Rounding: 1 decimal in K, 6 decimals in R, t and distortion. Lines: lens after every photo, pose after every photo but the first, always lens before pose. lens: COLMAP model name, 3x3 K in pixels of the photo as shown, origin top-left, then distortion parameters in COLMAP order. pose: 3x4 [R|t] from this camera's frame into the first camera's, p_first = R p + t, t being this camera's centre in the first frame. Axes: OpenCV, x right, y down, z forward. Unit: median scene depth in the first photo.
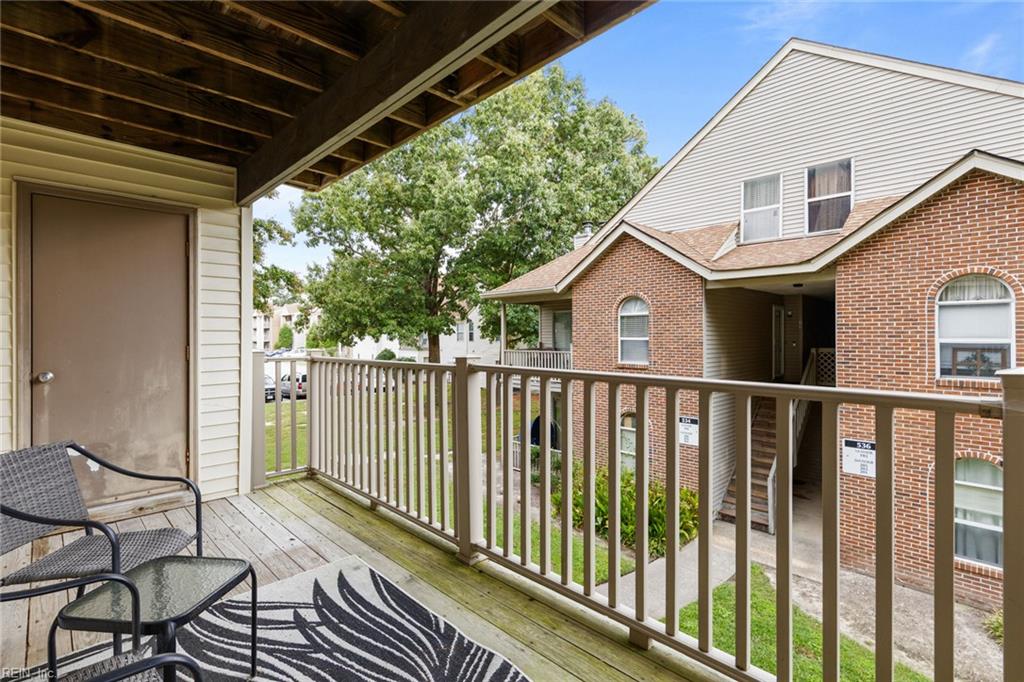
lens RADIAL K [[477.0, 0, 510.8], [0, 477.0, 339.9], [0, 0, 1]] dist [0.003506, -0.000326]
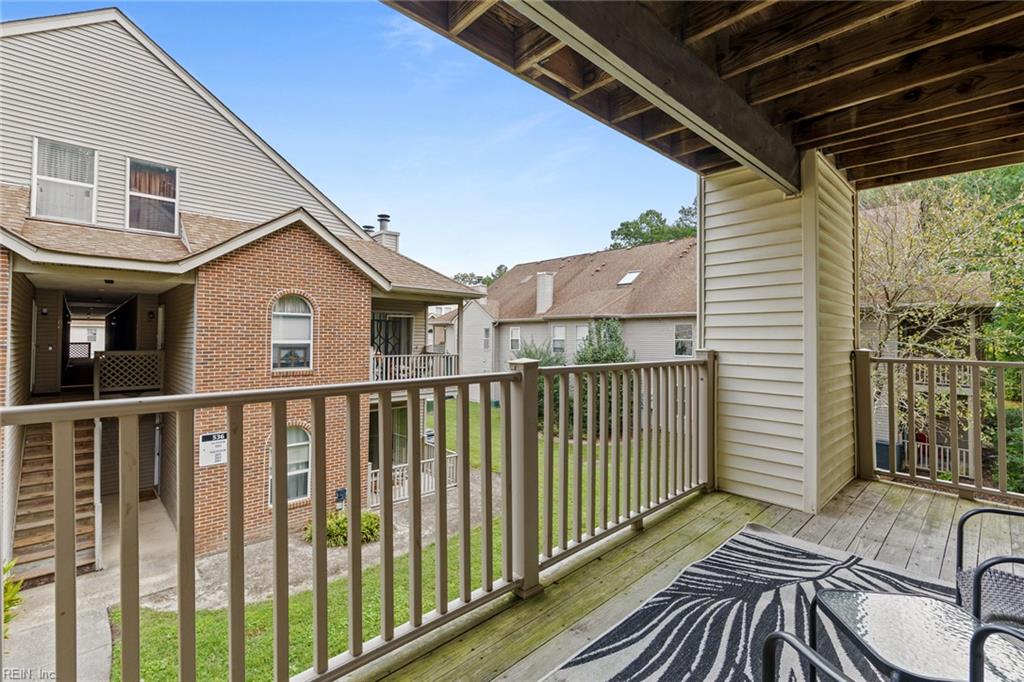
lens RADIAL K [[452.8, 0, 491.3], [0, 452.8, 336.6], [0, 0, 1]] dist [0.000058, 0.001265]
pose [[0.034073, 0.007537, 0.999391, -0.325685], [0.004341, 0.999961, -0.007689, -0.001558], [-0.999410, 0.004600, 0.034039, 0.362695]]
